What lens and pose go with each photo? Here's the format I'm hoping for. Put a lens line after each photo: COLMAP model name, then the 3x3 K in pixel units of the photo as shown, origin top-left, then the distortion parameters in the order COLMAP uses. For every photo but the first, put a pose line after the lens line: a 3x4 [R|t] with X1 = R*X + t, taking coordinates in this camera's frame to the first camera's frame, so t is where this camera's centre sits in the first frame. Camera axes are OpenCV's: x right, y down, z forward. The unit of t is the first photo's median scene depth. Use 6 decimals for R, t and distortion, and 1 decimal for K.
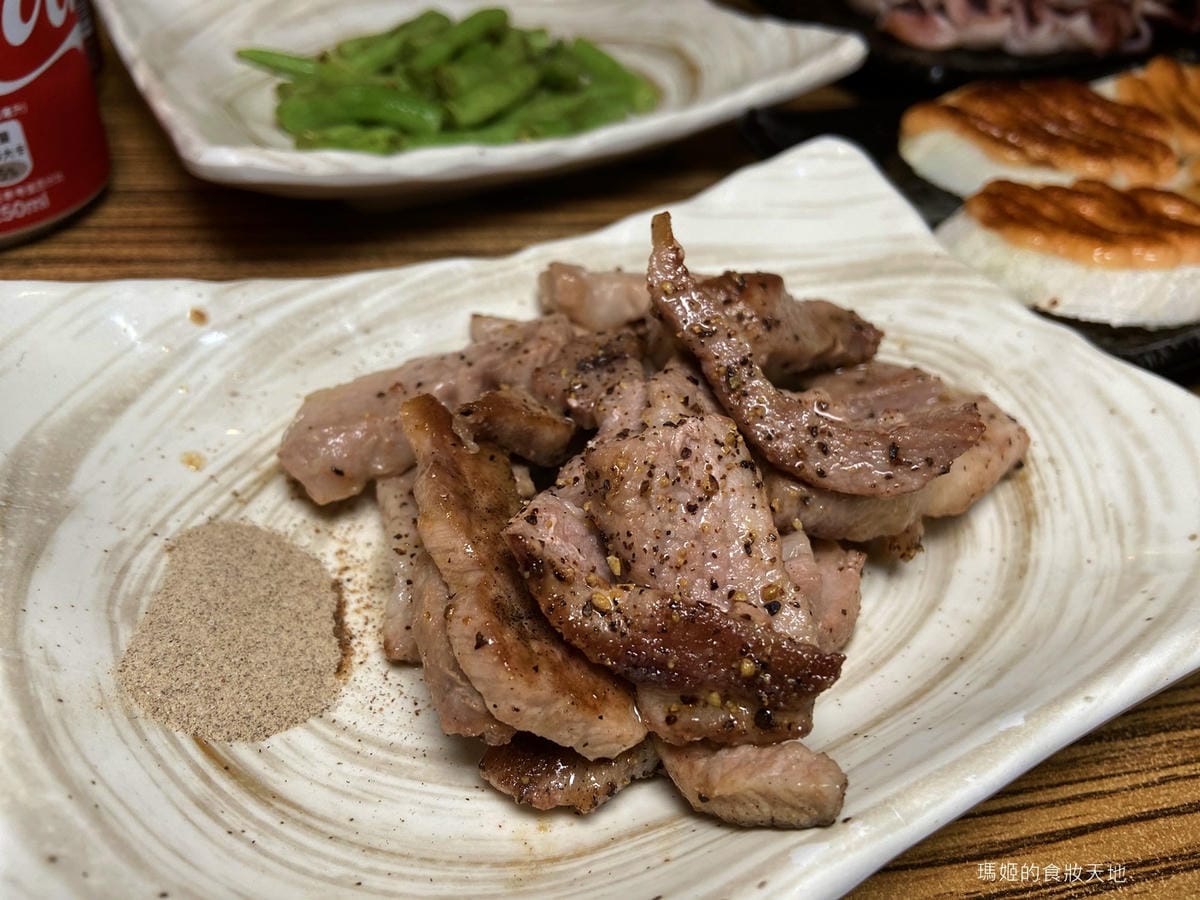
lens RADIAL K [[969.8, 0, 609.1], [0, 969.8, 452.2], [0, 0, 1]] dist [0.089358, -0.139390]
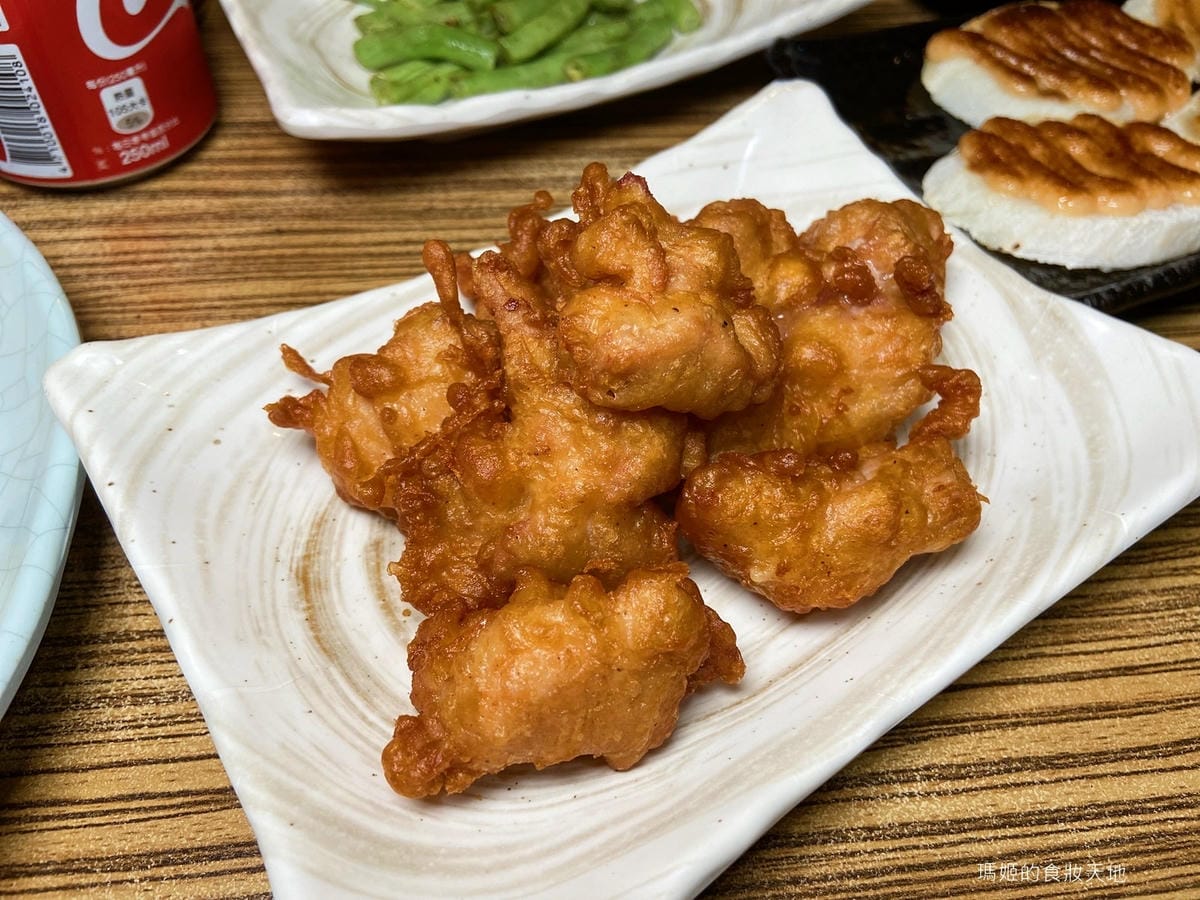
lens RADIAL K [[969.8, 0, 610.7], [0, 969.8, 451.9], [0, 0, 1]] dist [0.089358, -0.139390]
pose [[0.994571, 0.029793, -0.099705, 0.092913], [-0.014608, 0.988625, 0.149692, -0.070545], [0.103030, -0.147423, 0.983693, -0.172192]]
